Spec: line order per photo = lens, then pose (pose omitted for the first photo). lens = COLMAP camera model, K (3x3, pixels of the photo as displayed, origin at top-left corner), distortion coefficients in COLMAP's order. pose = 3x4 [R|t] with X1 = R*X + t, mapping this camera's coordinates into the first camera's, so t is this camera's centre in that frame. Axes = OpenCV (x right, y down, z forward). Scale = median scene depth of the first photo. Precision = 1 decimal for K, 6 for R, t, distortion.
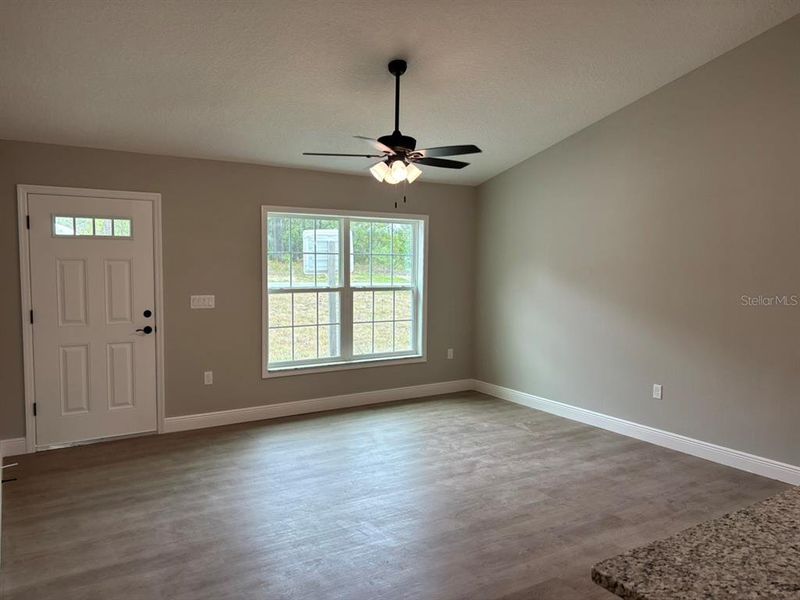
lens RADIAL K [[604.0, 0, 397.8], [0, 604.0, 301.7], [0, 0, 1]] dist [0.035305, -0.007068]
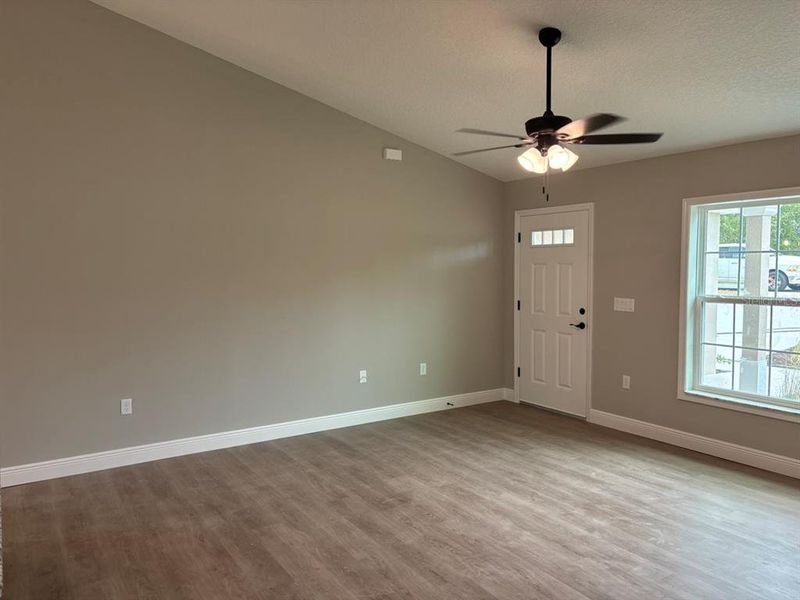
lens RADIAL K [[604.0, 0, 397.8], [0, 604.0, 301.7], [0, 0, 1]] dist [0.035305, -0.007068]
pose [[0.014424, 0.060020, -0.998093, 0.743828], [-0.060324, 0.996431, 0.059049, -0.046151], [0.998075, 0.059357, 0.017993, 0.674909]]
